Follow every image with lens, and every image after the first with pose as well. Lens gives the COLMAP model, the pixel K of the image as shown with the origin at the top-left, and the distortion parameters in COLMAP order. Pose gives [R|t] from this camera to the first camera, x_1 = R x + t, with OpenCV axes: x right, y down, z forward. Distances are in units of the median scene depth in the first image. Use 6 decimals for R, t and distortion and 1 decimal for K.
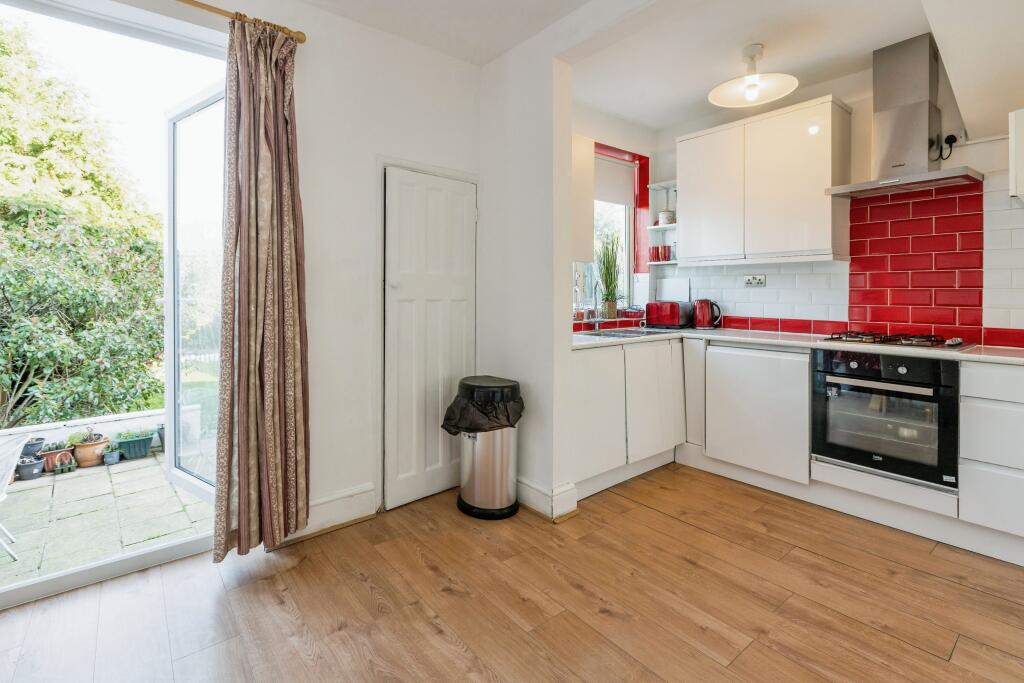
lens RADIAL K [[491.2, 0, 509.3], [0, 491.2, 289.2], [0, 0, 1]] dist [-0.000571, -0.000323]
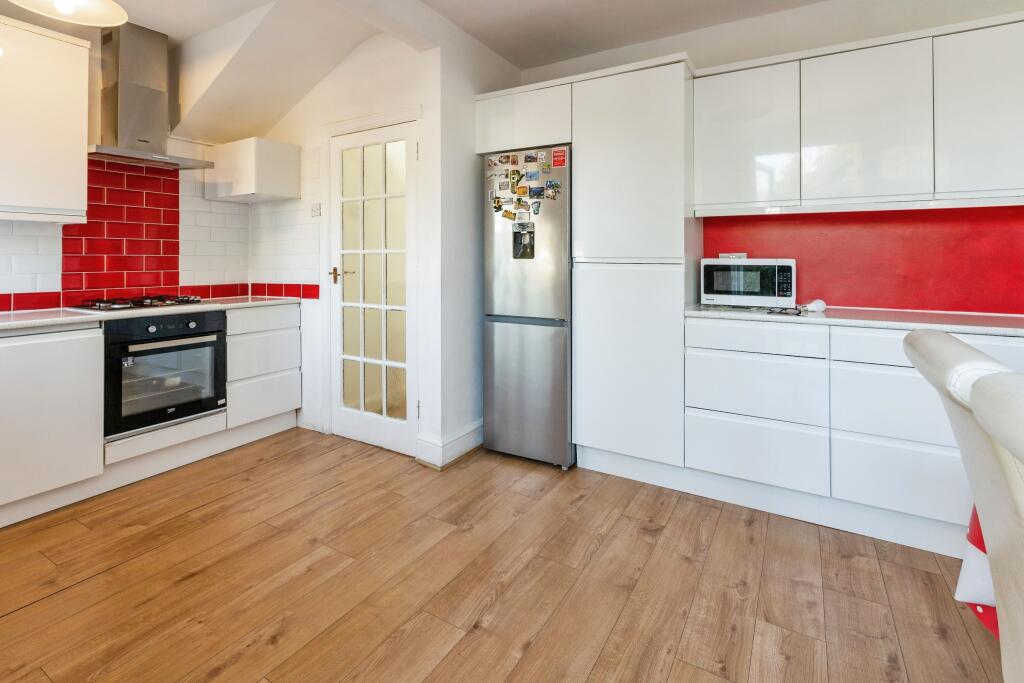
lens RADIAL K [[485.3, 0, 508.0], [0, 485.3, 253.0], [0, 0, 1]] dist [0.028807, -0.000692]
pose [[-0.341904, 0.013485, 0.939638, -0.581820], [-0.000879, 0.999892, -0.014669, 0.010770], [-0.939735, -0.005841, -0.341855, 0.722718]]
